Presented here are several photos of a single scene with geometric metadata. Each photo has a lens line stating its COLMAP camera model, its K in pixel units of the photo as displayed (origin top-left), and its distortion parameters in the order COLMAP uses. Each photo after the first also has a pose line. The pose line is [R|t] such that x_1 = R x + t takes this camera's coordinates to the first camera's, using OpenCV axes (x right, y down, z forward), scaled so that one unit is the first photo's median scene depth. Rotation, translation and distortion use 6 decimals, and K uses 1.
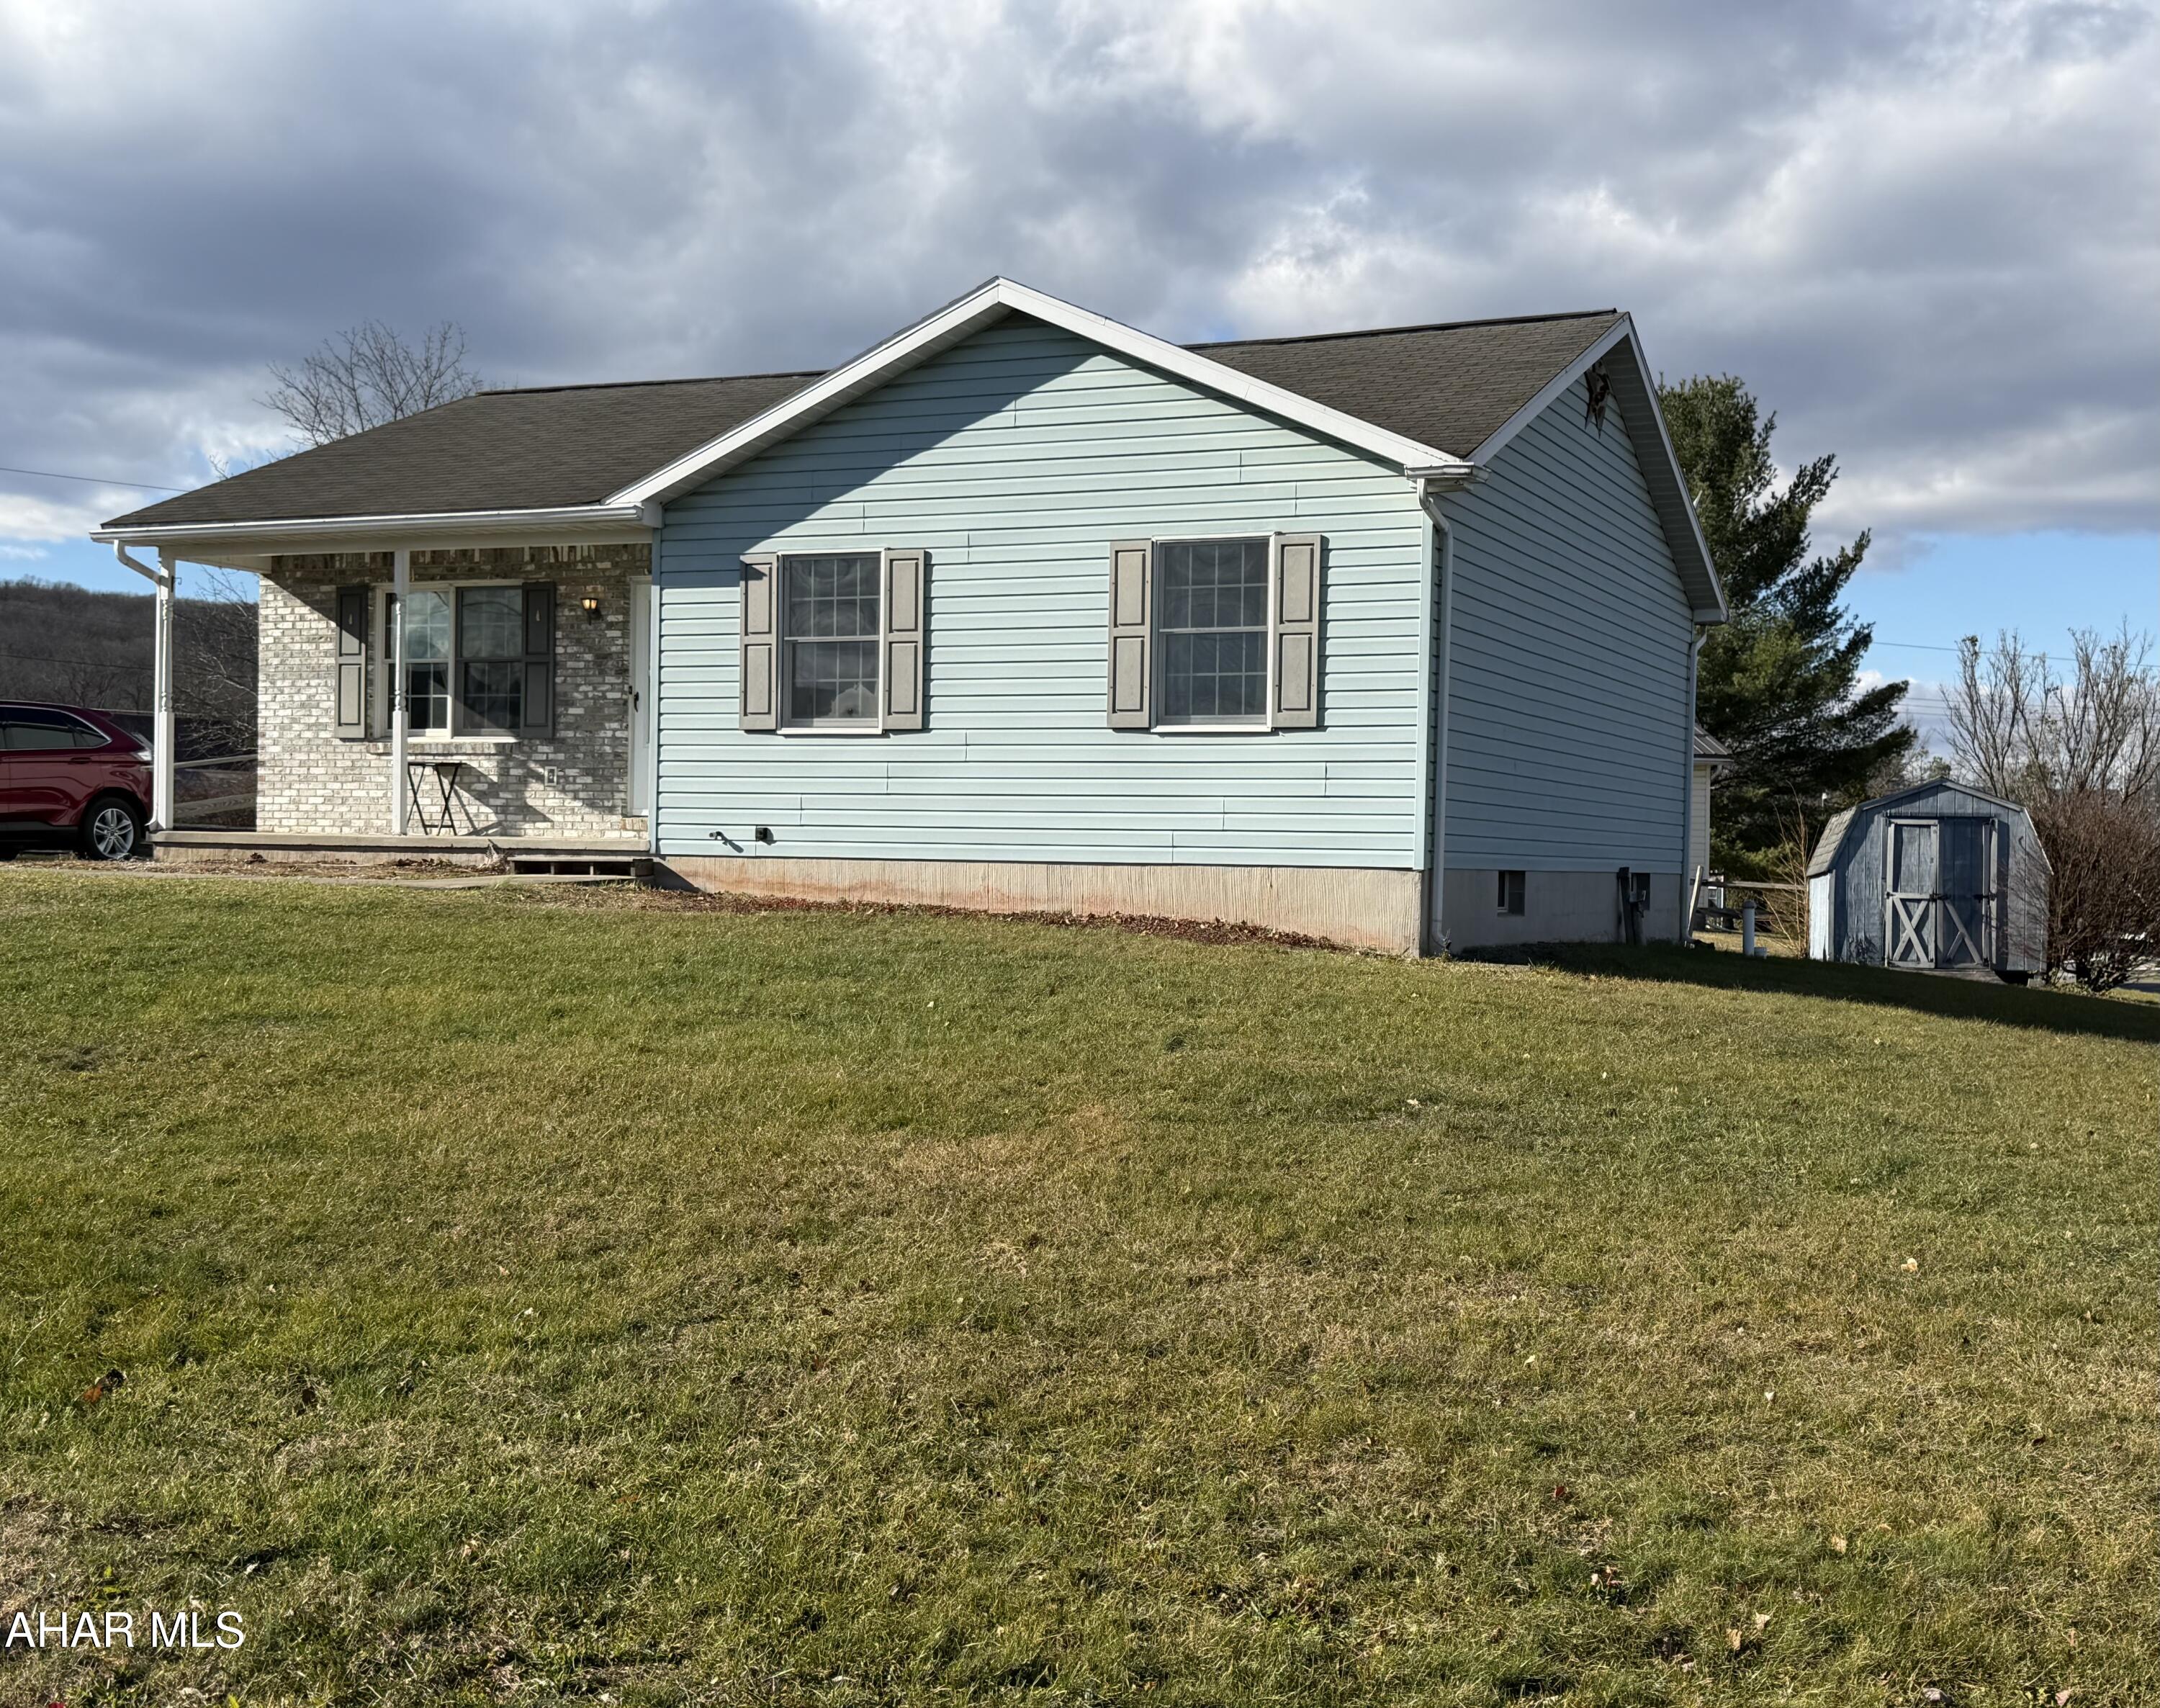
lens RADIAL K [[2522.5, 0, 1079.2], [0, 2522.5, 892.9], [0, 0, 1]] dist [0.097872, -0.004248]
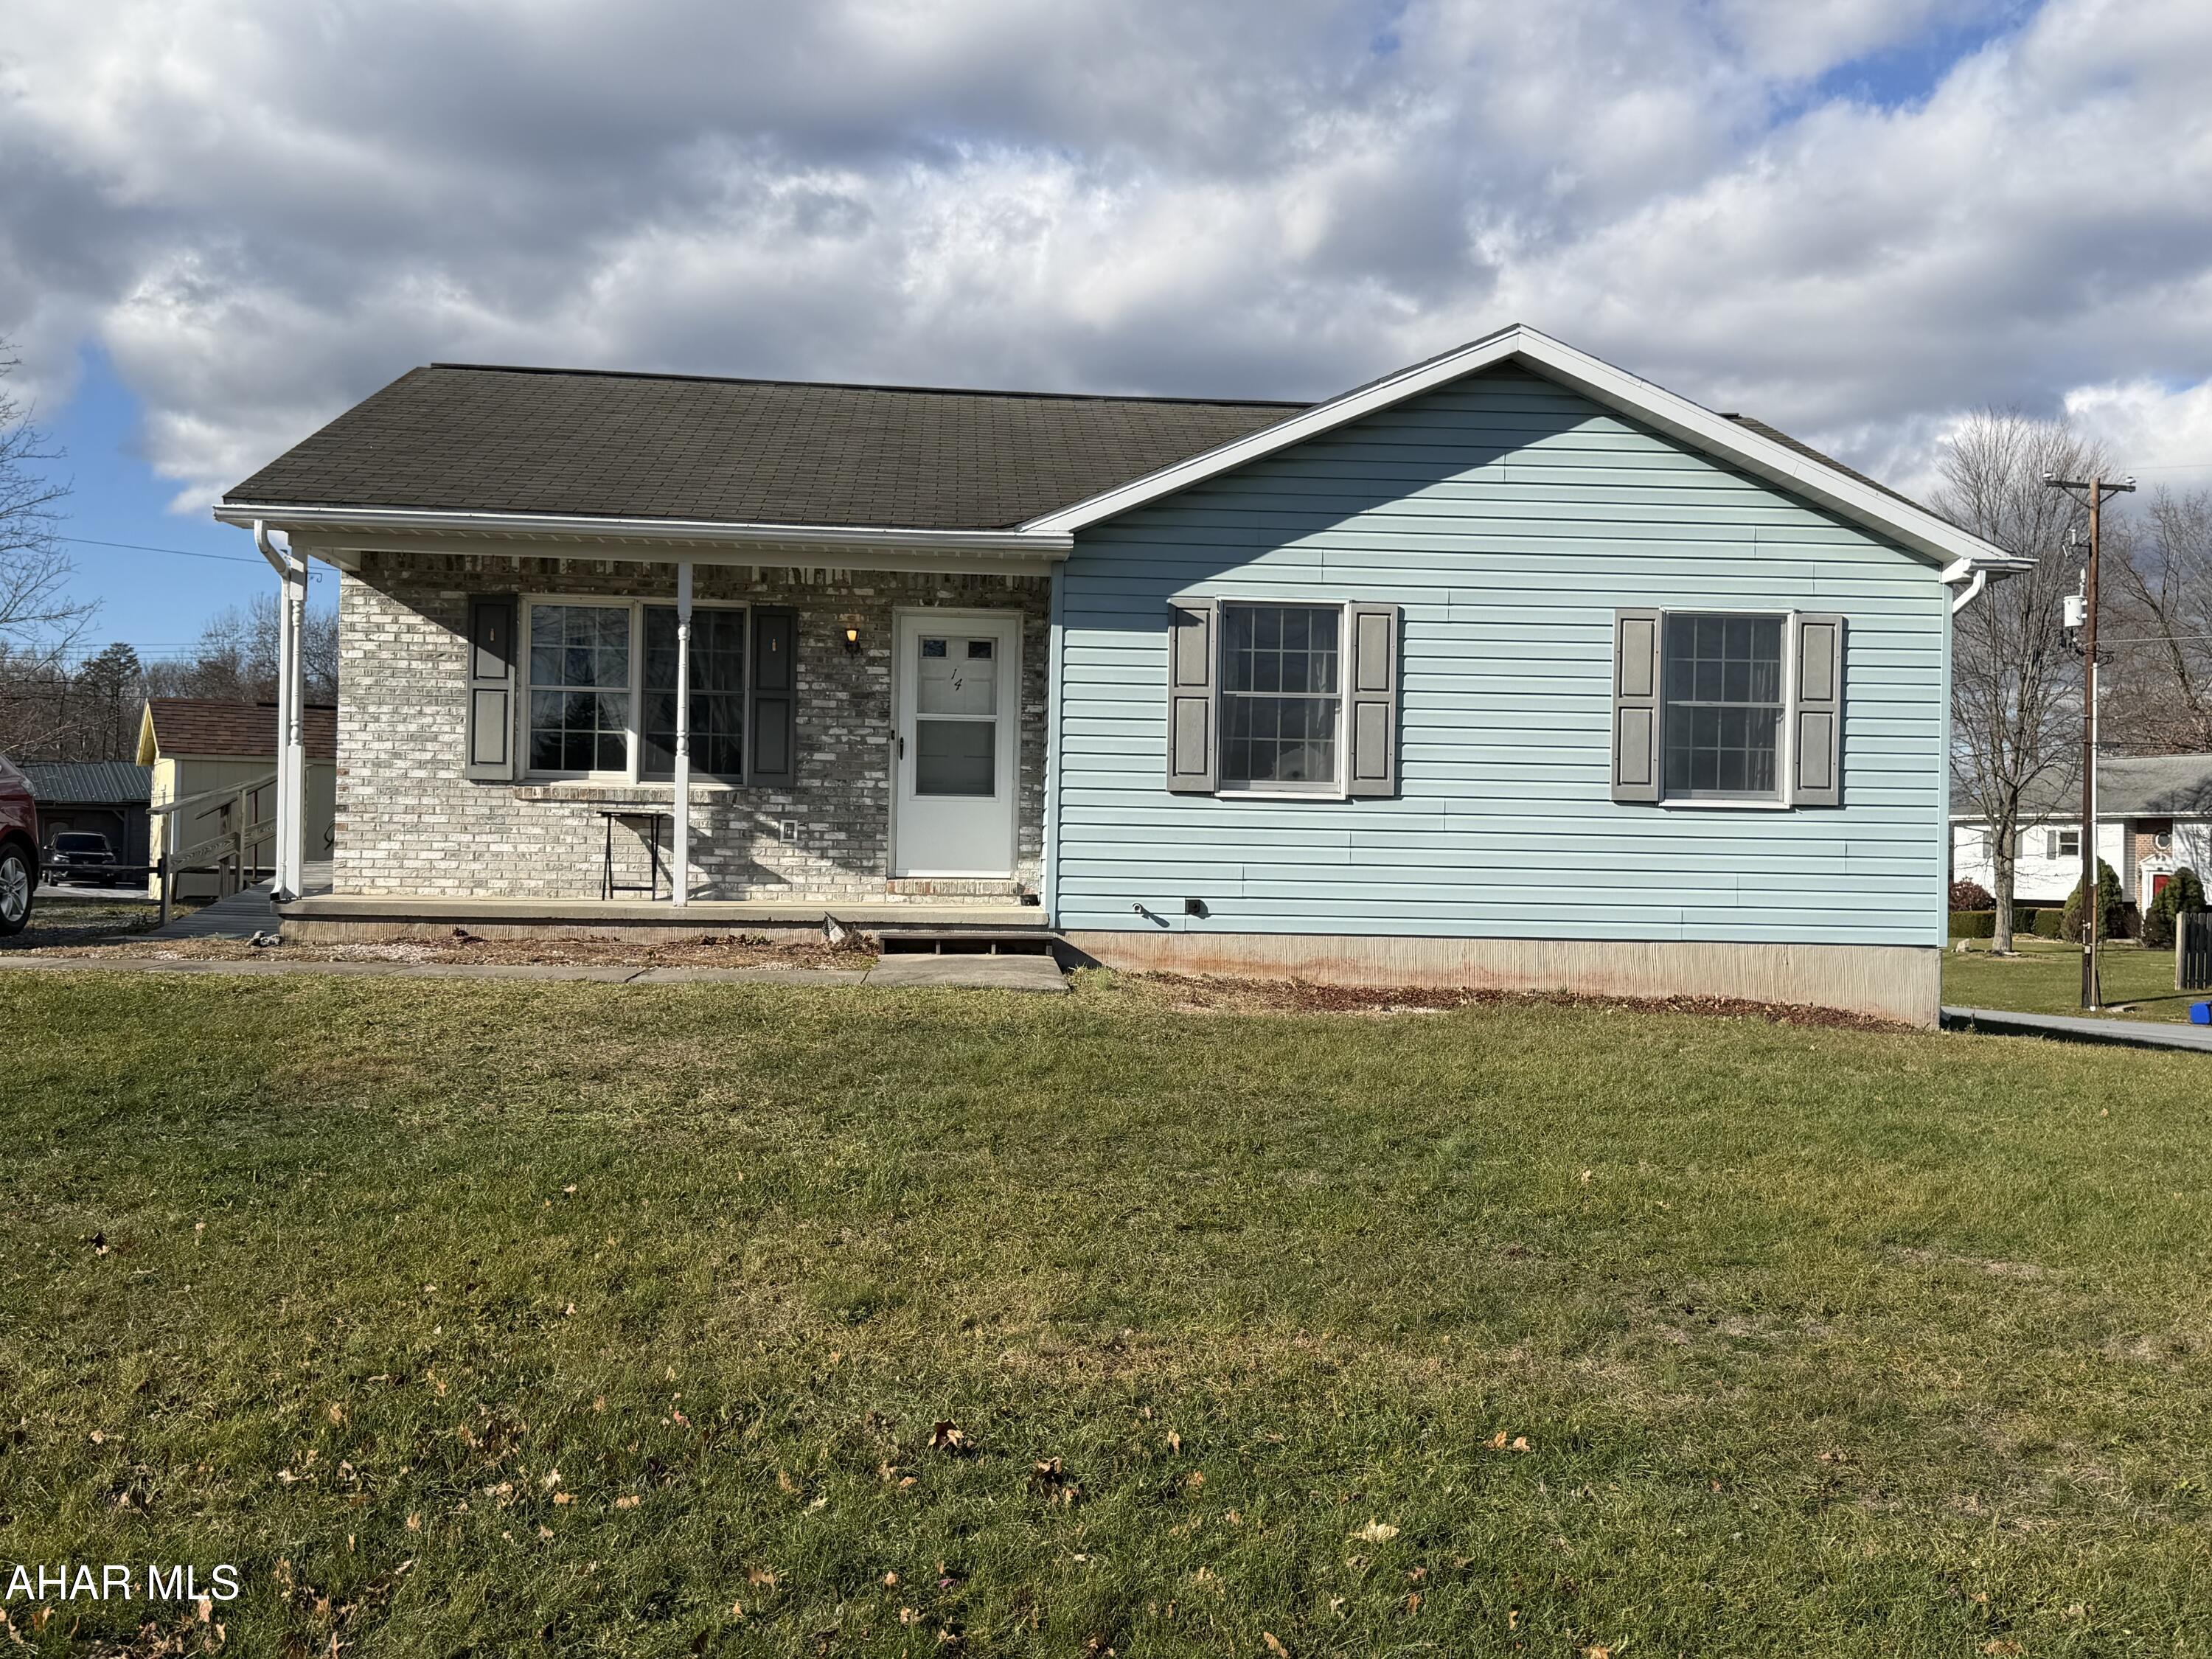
lens RADIAL K [[2040.0, 0, 1106.0], [0, 2040.0, 829.5], [0, 0, 1]] dist [0.179380, -0.328281]
pose [[0.874004, 0.004935, 0.485893, -0.498319], [0.002847, 0.999879, -0.015276, -0.039087], [-0.485910, 0.014734, 0.873885, 0.369726]]
